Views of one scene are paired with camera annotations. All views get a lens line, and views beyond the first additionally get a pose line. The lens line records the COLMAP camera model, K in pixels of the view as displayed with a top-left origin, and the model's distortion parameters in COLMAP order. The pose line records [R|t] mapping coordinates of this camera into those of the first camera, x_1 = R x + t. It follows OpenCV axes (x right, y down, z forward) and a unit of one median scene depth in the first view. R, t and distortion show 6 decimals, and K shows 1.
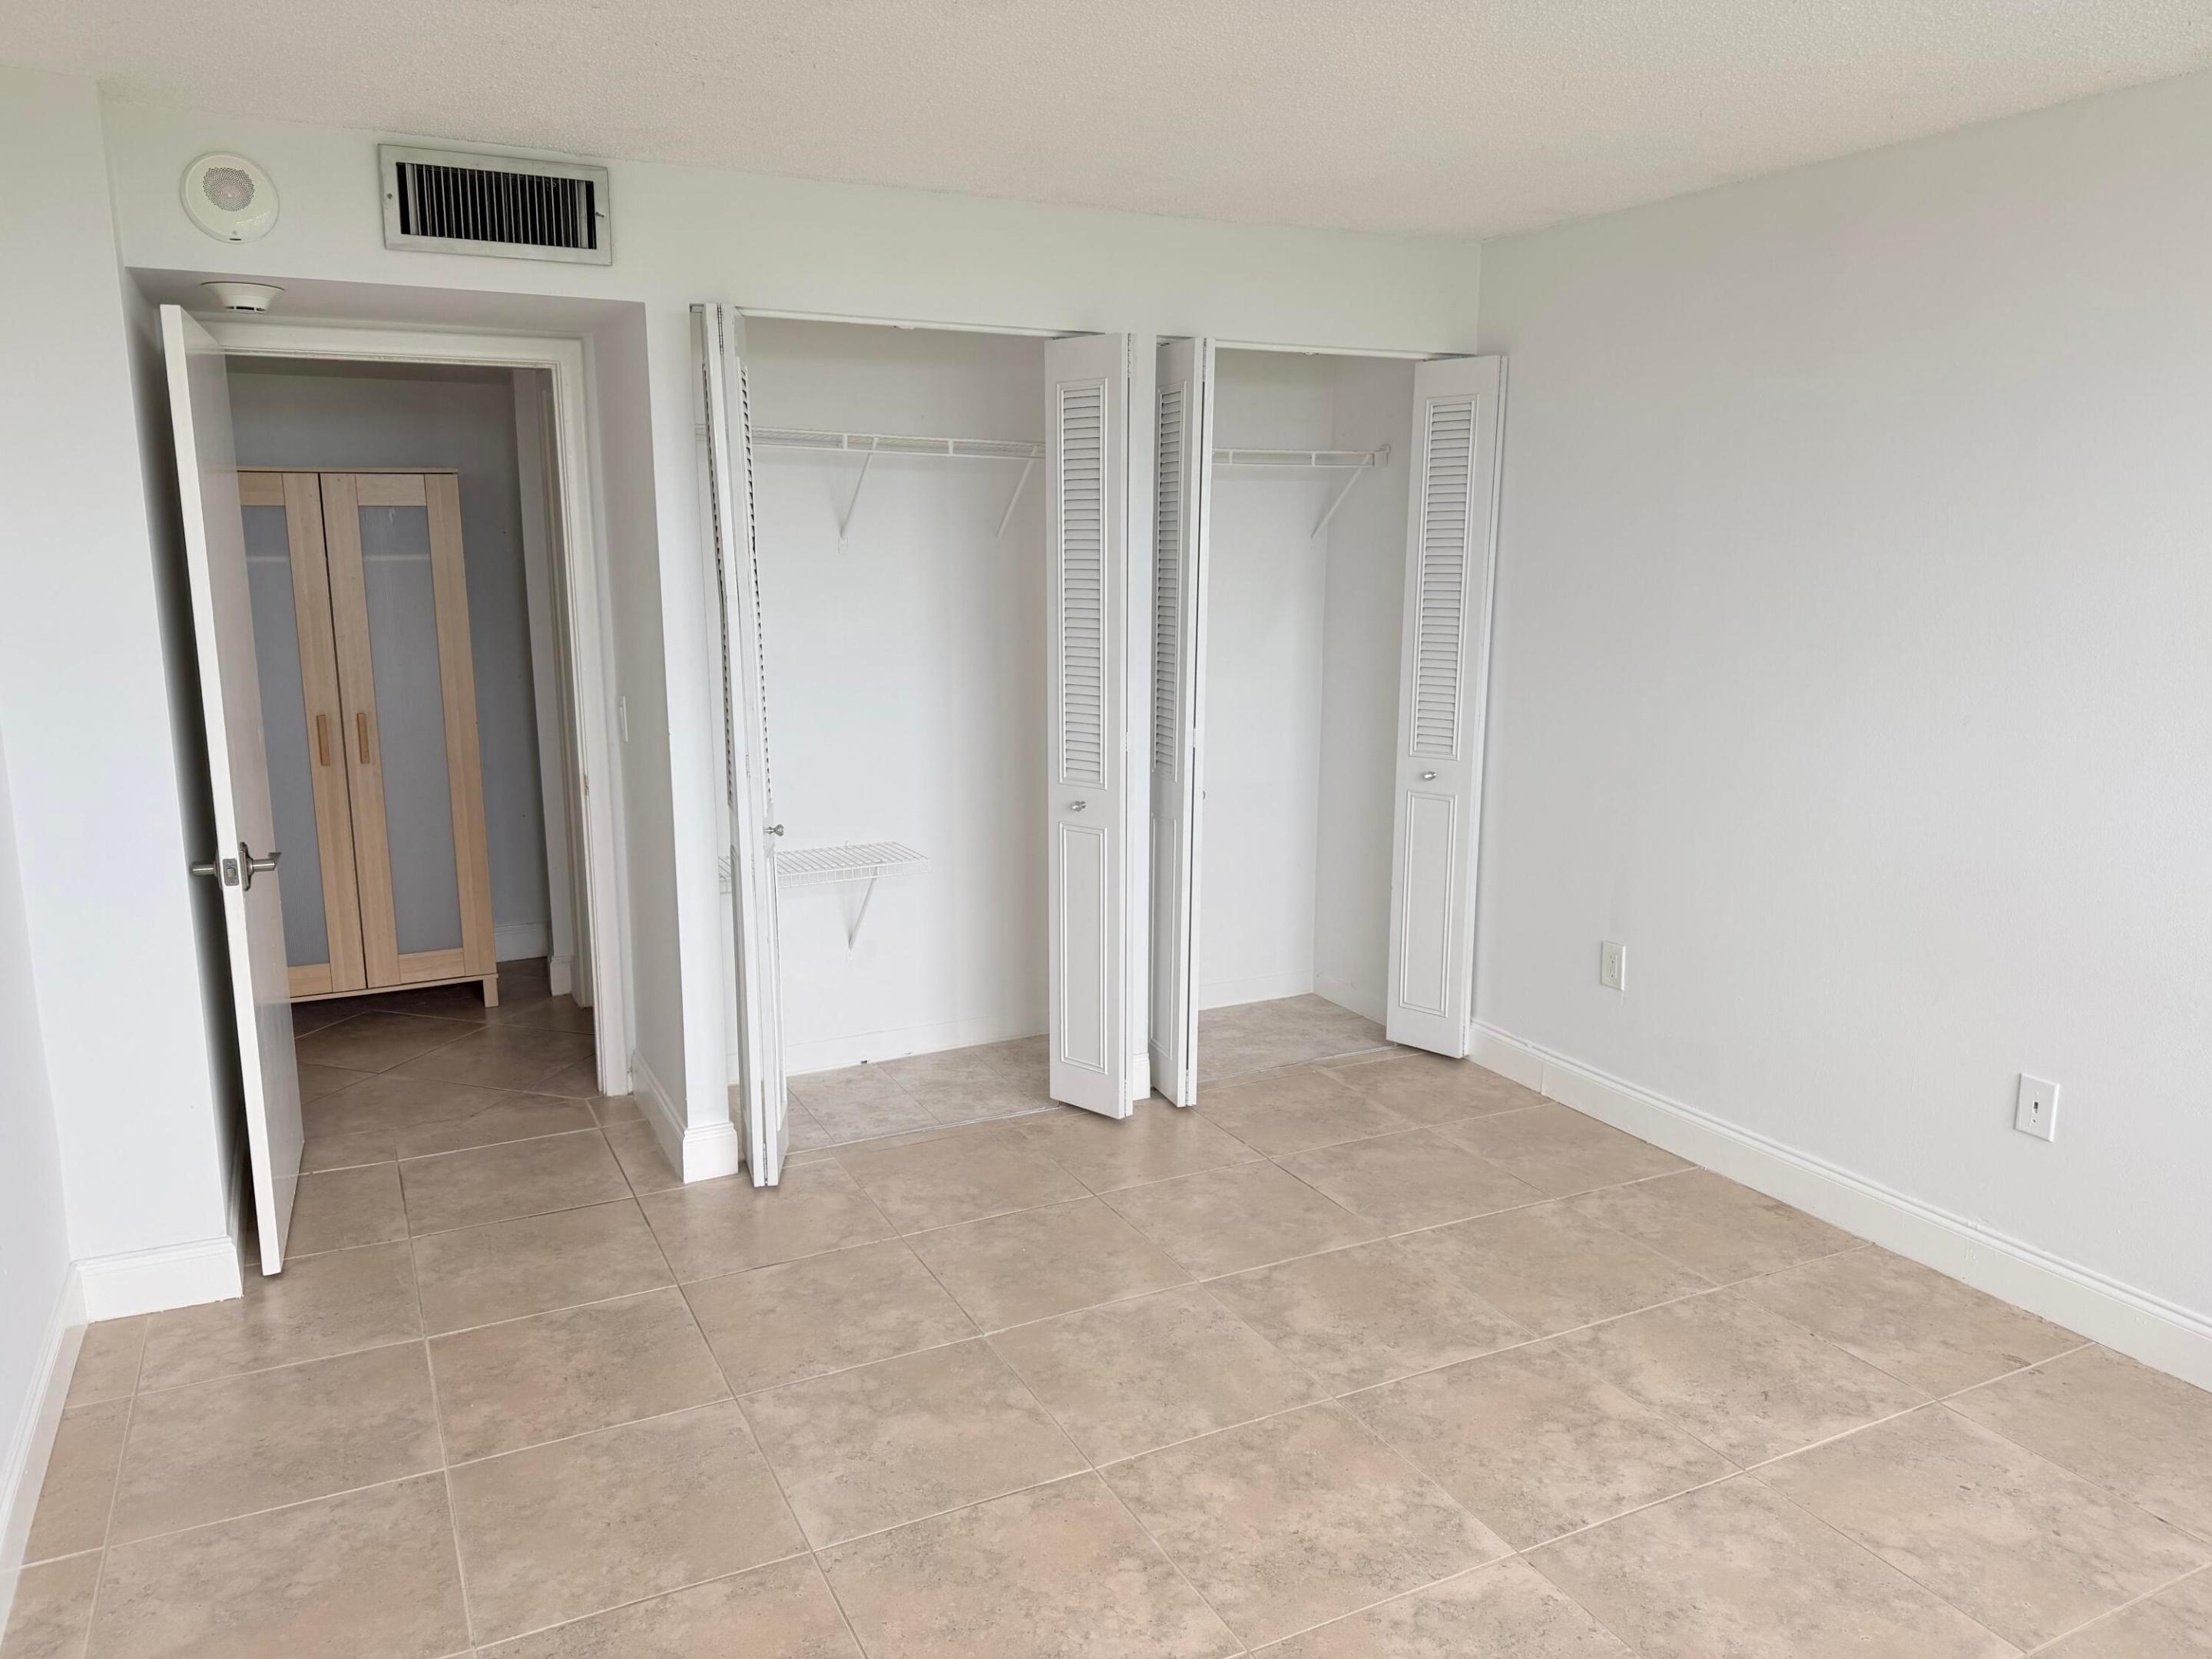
lens RADIAL K [[1576.6, 0, 1106.0], [0, 1576.6, 832.2], [0, 0, 1]] dist [0.028681, -0.025731]
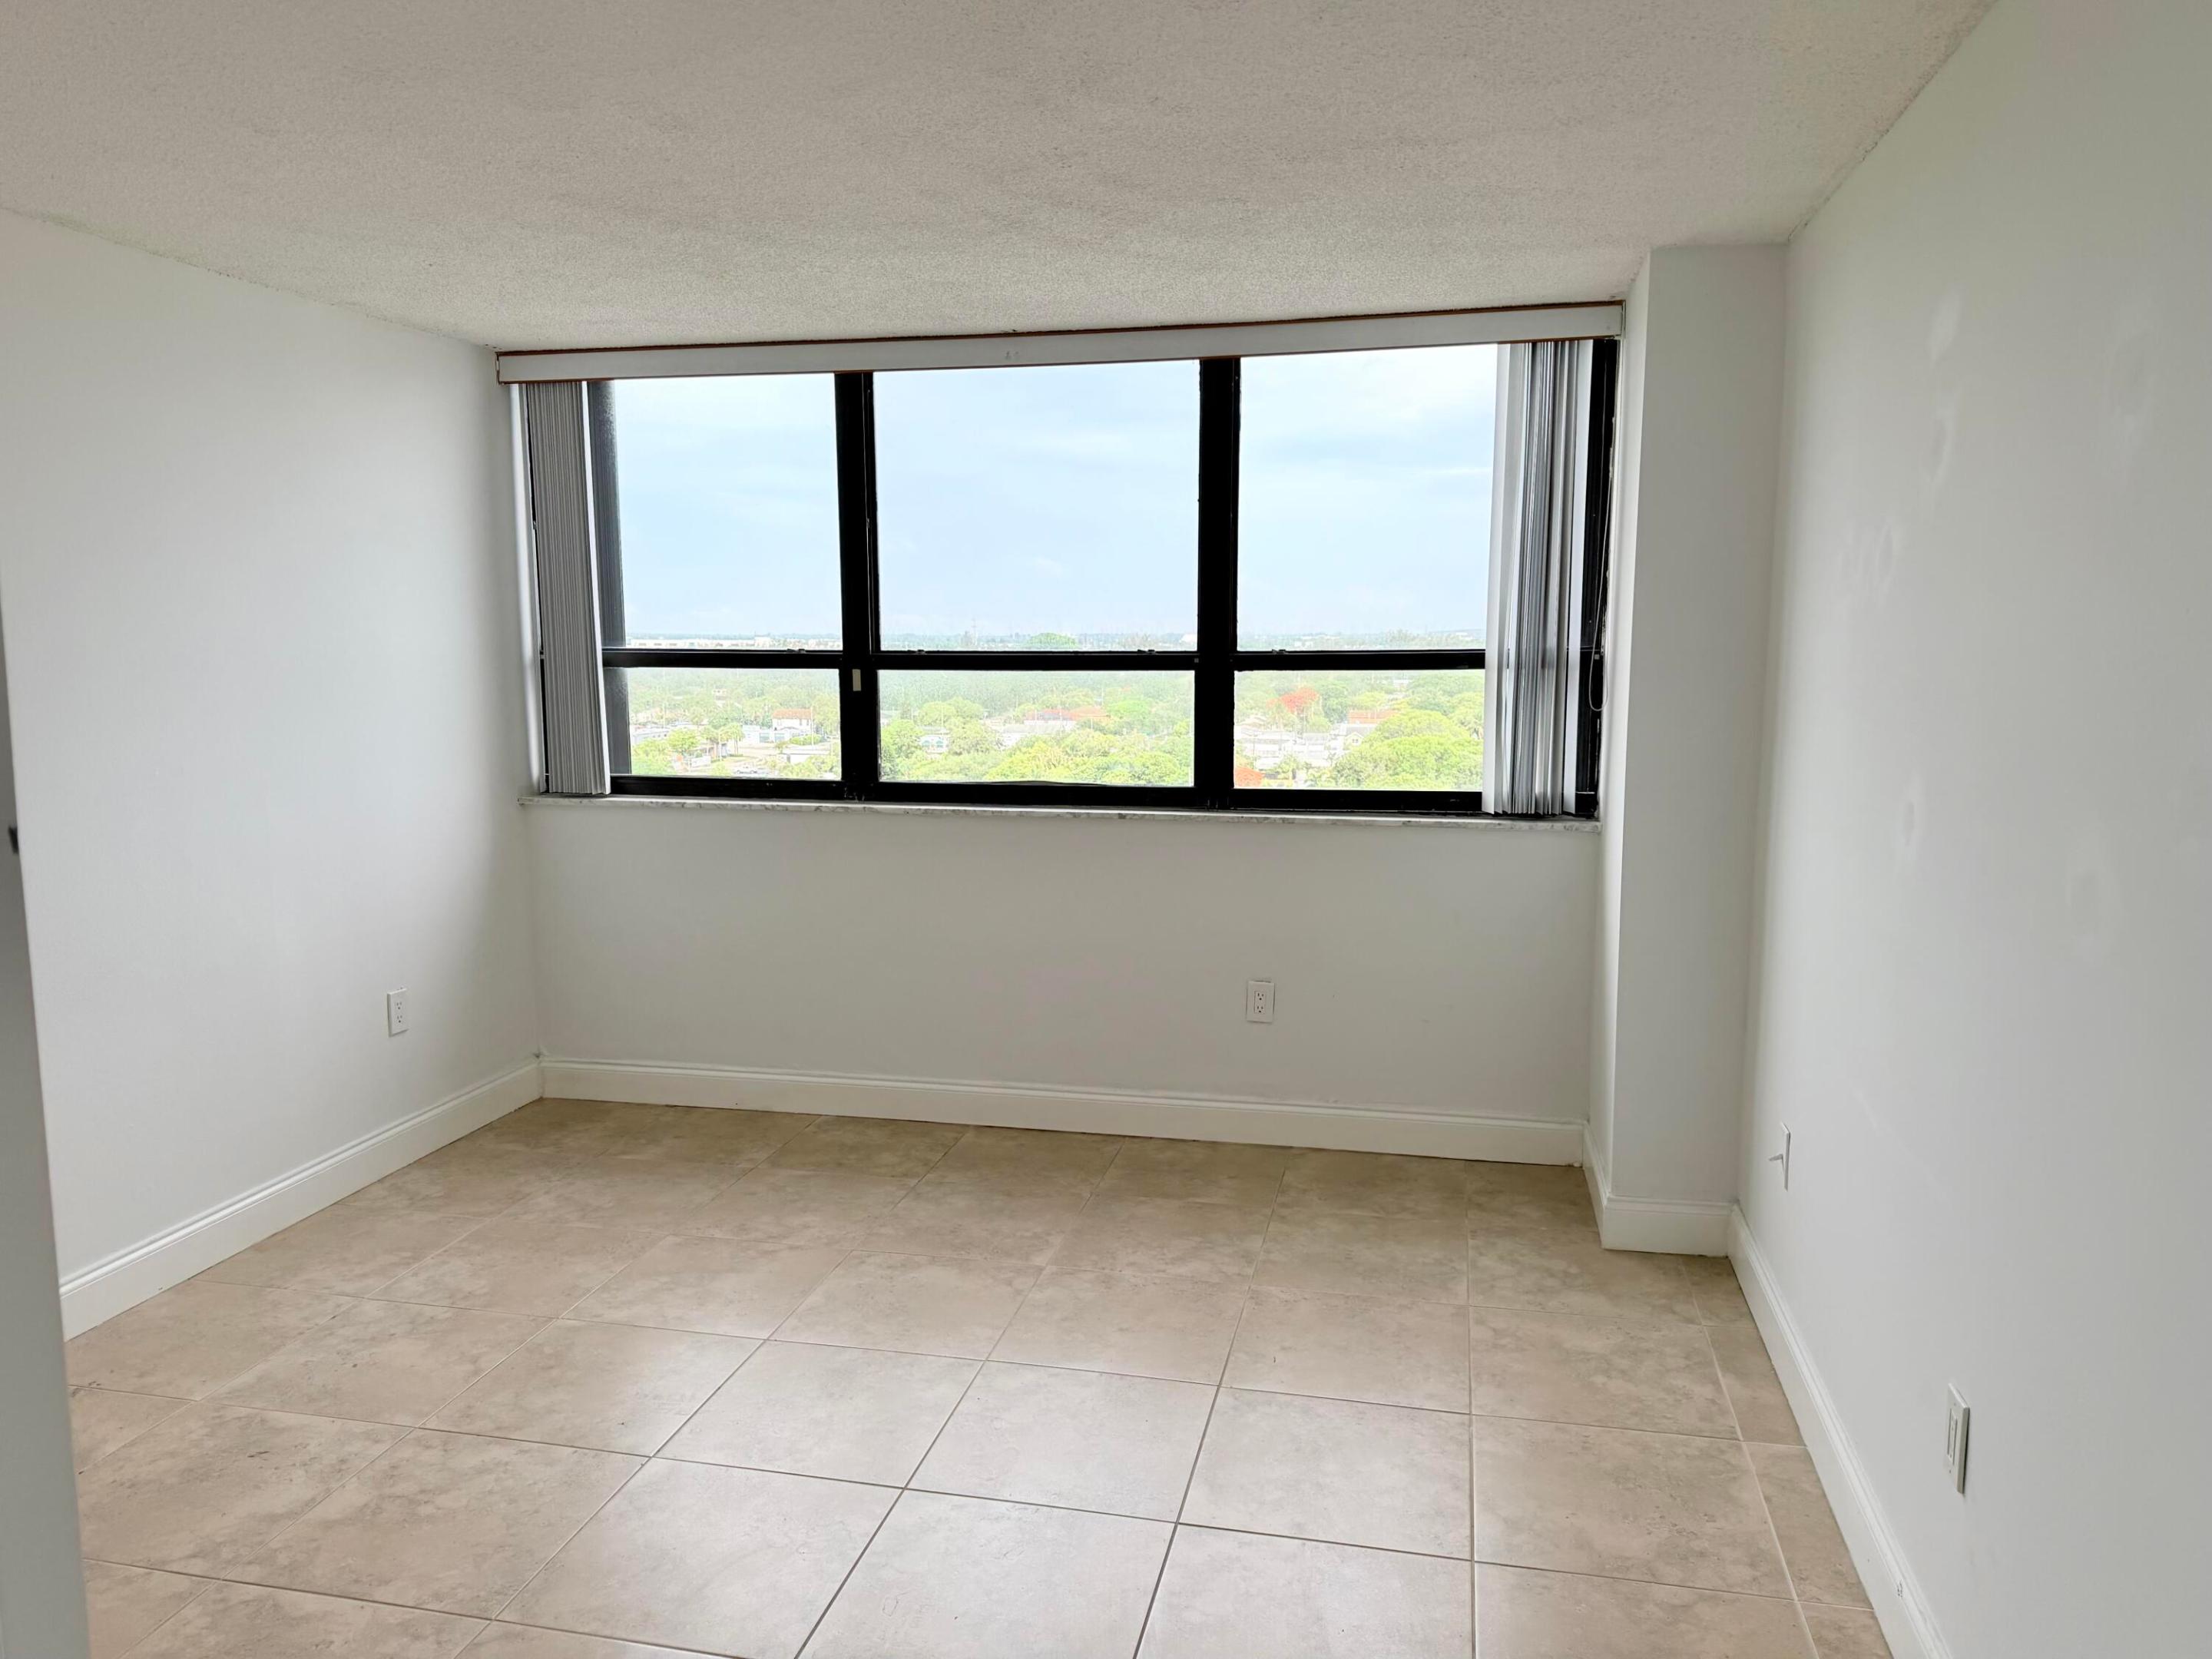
lens RADIAL K [[1576.6, 0, 1109.8], [0, 1576.6, 833.9], [0, 0, 1]] dist [0.028681, -0.025731]
pose [[-0.770680, -0.085212, 0.631499, -0.619789], [0.118508, 0.954563, 0.273431, -0.237000], [-0.626105, 0.285566, -0.725565, 1.325851]]
